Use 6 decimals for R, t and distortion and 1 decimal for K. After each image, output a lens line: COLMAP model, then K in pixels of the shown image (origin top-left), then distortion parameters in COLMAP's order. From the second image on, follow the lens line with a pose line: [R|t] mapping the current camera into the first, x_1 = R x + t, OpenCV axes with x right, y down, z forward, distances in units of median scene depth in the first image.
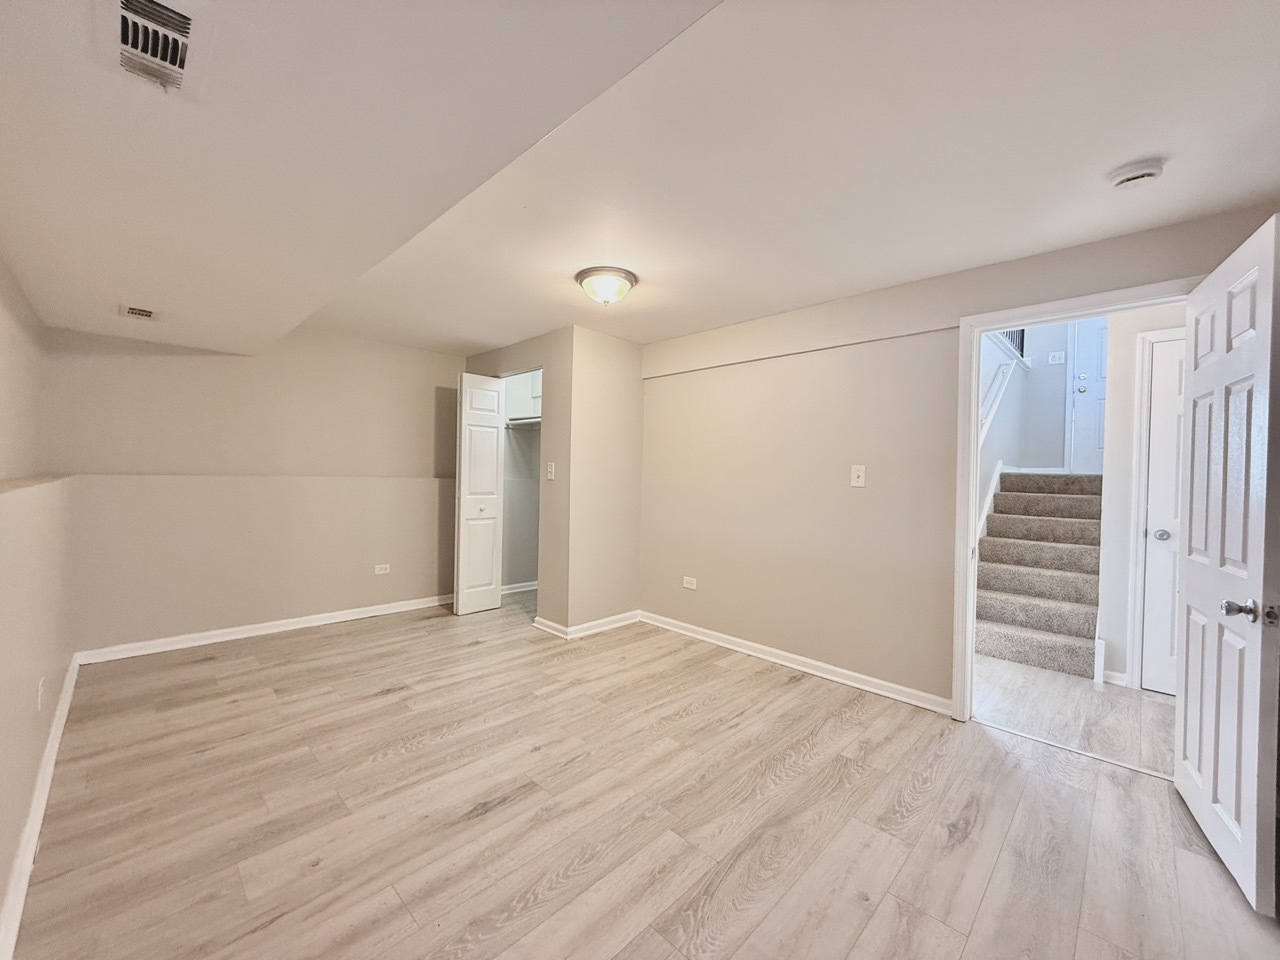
lens RADIAL K [[510.4, 0, 640.0], [0, 510.4, 480.0], [0, 0, 1]] dist [0.000002, 0.000297]
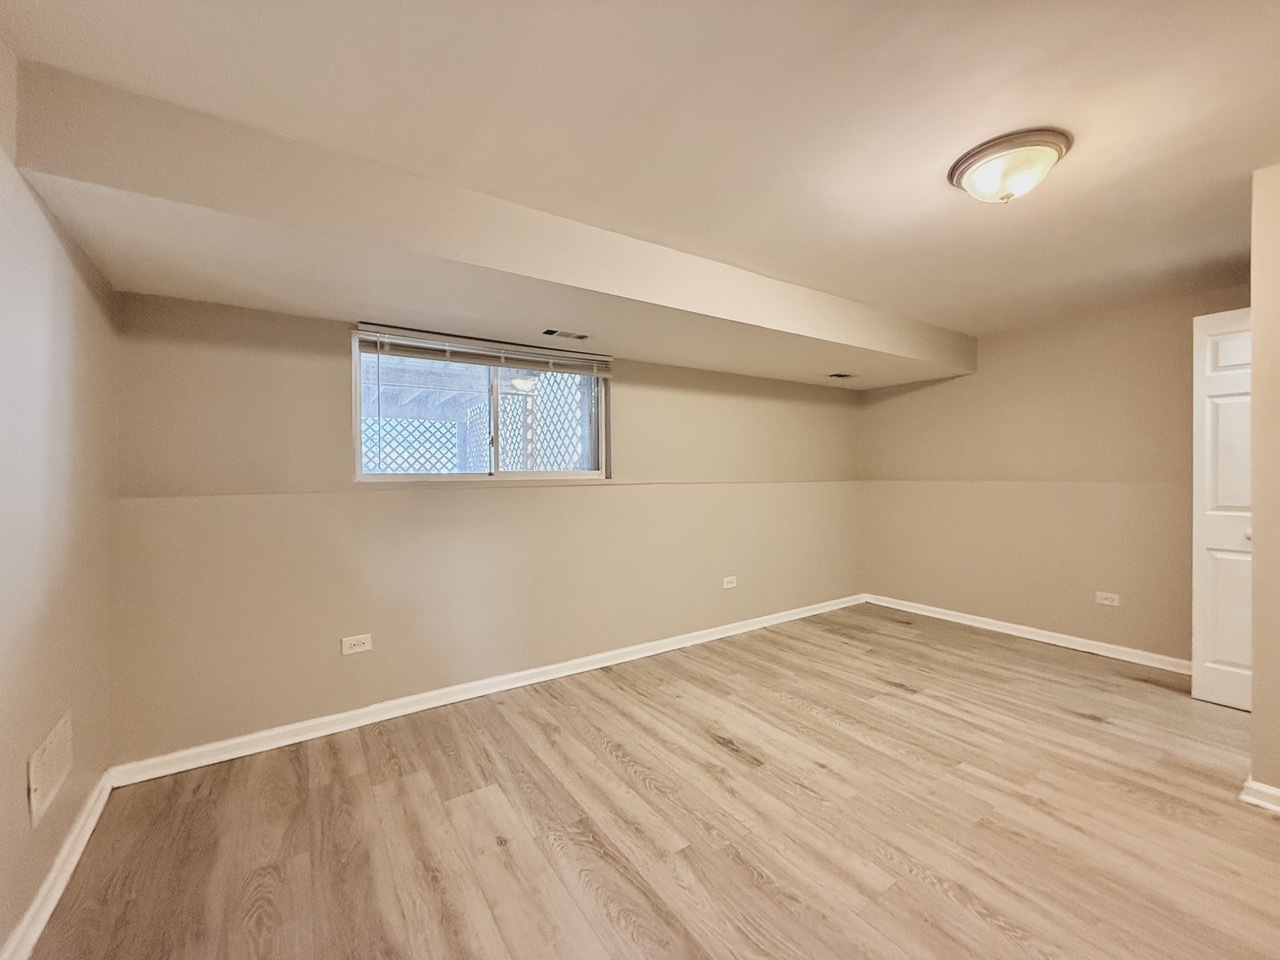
lens RADIAL K [[510.4, 0, 640.0], [0, 510.4, 480.0], [0, 0, 1]] dist [0.000002, 0.000297]
pose [[-0.204502, -0.009775, -0.978817, 0.626943], [-0.010391, 0.999915, -0.007814, 0.006693], [0.978811, 0.008573, -0.204586, 0.675614]]
